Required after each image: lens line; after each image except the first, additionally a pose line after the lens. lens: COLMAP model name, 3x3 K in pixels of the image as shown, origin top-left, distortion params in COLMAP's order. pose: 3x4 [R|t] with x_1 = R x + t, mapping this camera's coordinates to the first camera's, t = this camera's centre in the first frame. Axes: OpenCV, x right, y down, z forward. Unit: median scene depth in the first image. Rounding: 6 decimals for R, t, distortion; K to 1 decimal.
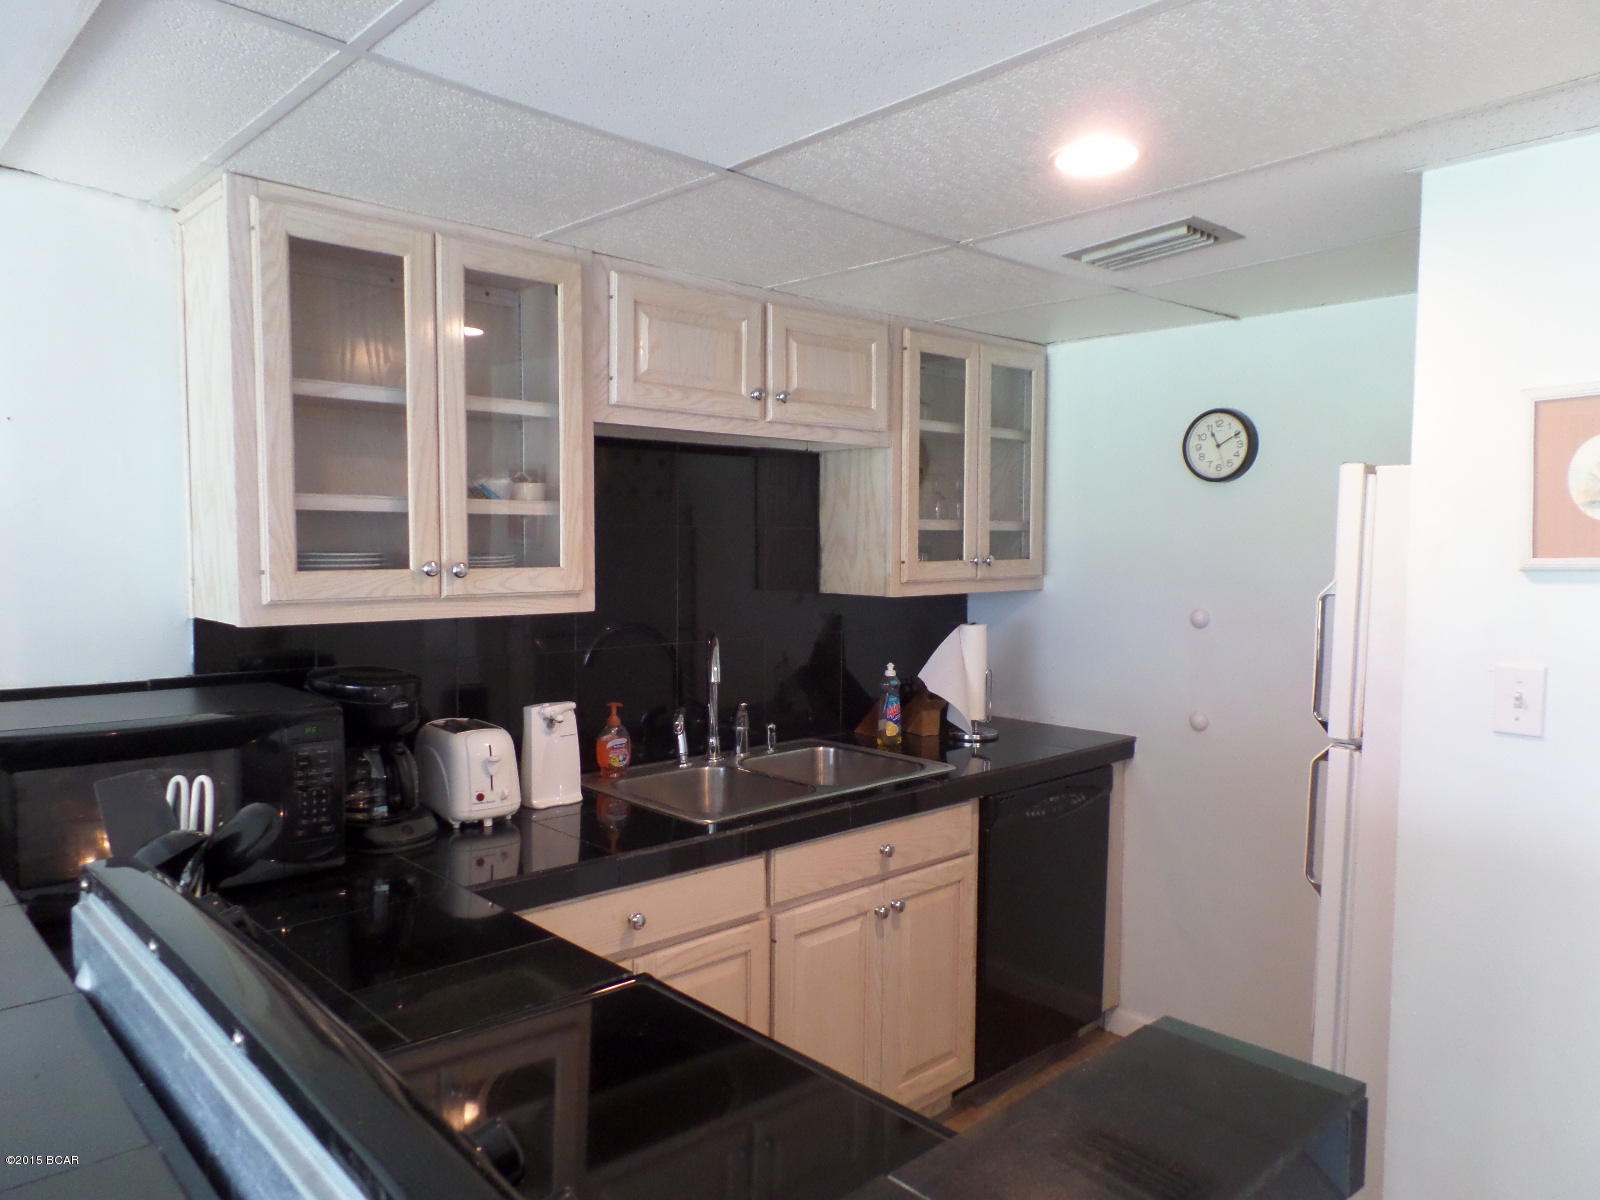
lens RADIAL K [[1108.0, 0, 803.2], [0, 1108.0, 611.6], [0, 0, 1]] dist [-0.004502, 0.004228]
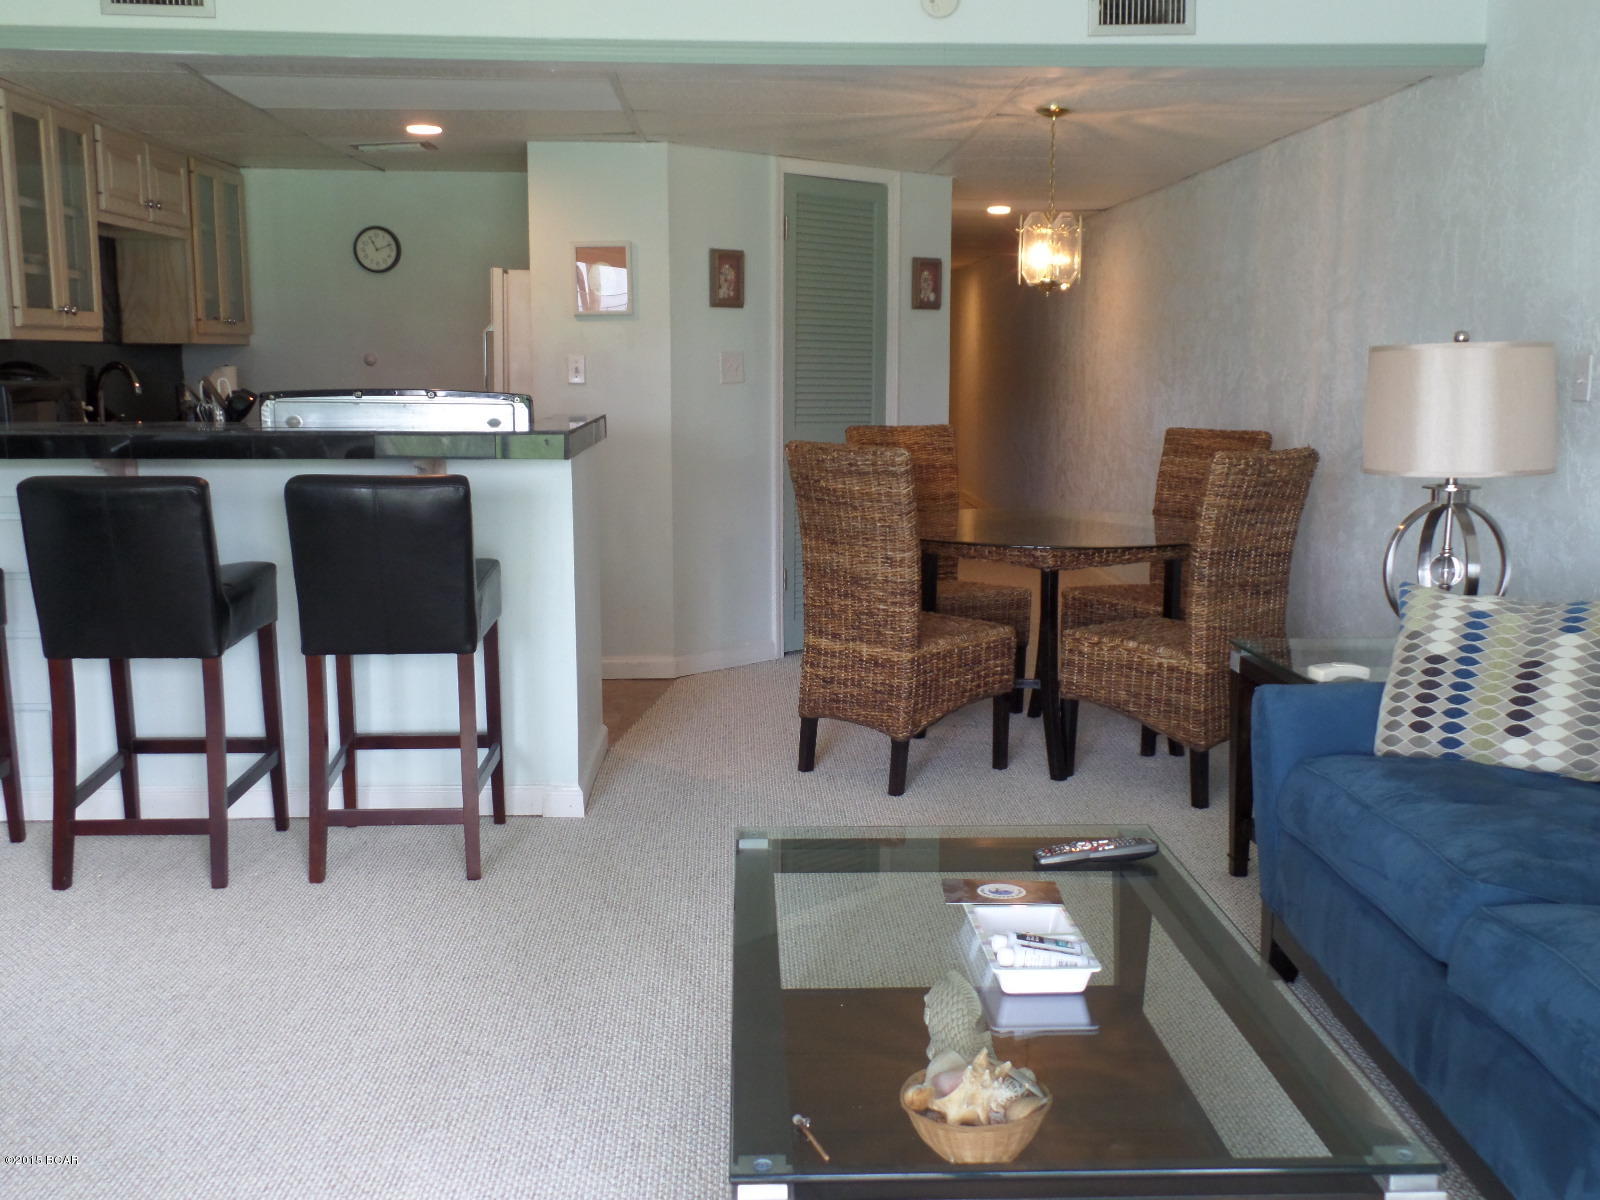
lens RADIAL K [[1623.2, 0, 800.1], [0, 1623.2, 603.1], [0, 0, 1]] dist [0.026104, 0.000000]
pose [[0.652230, -0.117345, 0.748883, -1.345933], [0.051233, 0.992510, 0.110900, 0.164843], [-0.756288, -0.033965, 0.653357, -1.313121]]
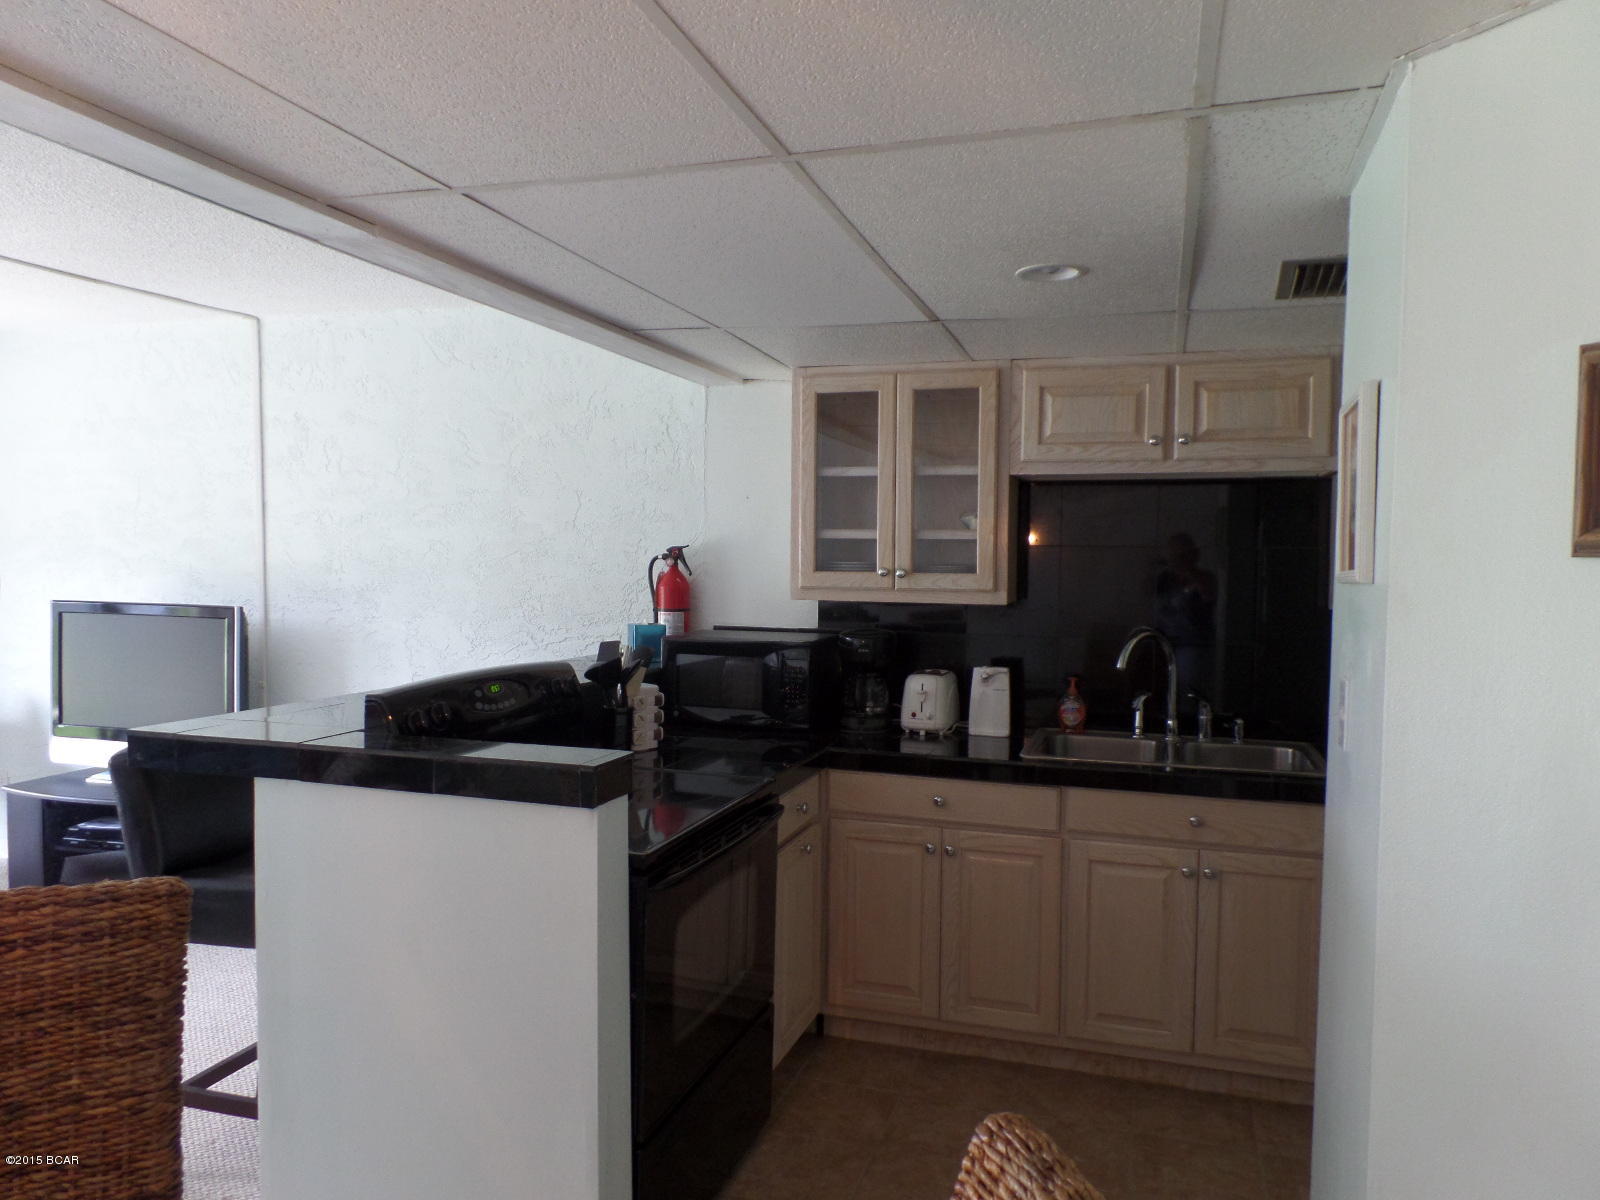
lens RADIAL K [[1108.0, 0, 806.5], [0, 1108.0, 601.7], [0, 0, 1]] dist [-0.004502, 0.004228]
pose [[0.488327, 0.033436, -0.872020, 0.952412], [-0.065951, 0.997822, 0.001328, 0.011026], [0.870165, 0.056862, 0.489469, 0.061414]]
